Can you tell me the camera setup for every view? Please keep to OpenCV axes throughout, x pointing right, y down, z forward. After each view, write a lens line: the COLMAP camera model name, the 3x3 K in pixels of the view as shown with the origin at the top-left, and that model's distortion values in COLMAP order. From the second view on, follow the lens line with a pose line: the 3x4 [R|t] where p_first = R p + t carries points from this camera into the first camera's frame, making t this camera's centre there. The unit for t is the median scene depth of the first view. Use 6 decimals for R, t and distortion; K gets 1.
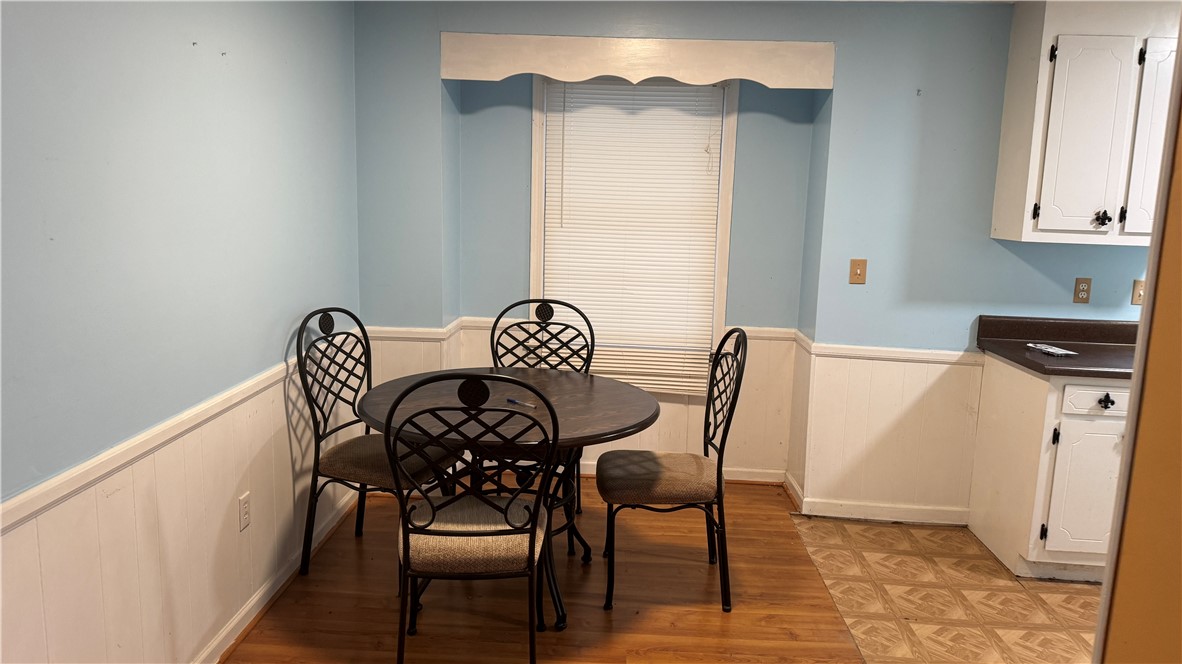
lens RADIAL K [[848.7, 0, 592.8], [0, 848.7, 332.7], [0, 0, 1]] dist [-0.006437, -0.006687]
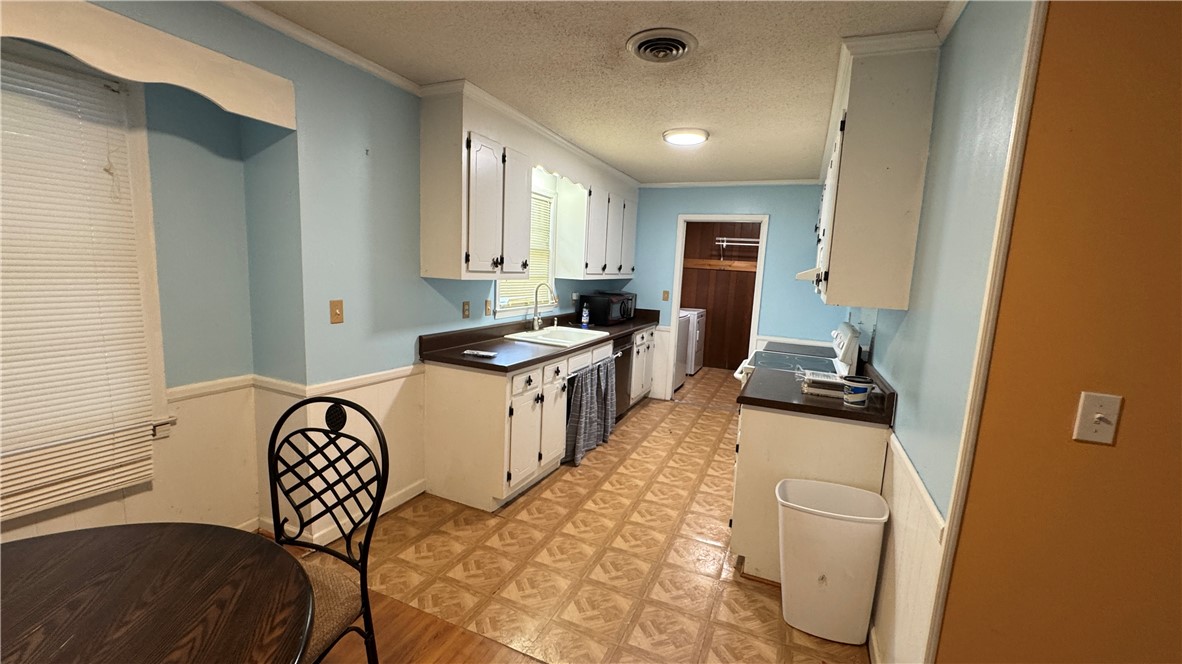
lens RADIAL K [[478.6, 0, 594.0], [0, 478.6, 333.3], [0, 0, 1]] dist [-0.004369, 0.001005]
pose [[0.353606, -0.138510, 0.925083, -0.143879], [0.105794, 0.988552, 0.107574, -0.080212], [-0.929392, 0.059830, 0.364212, 0.507350]]
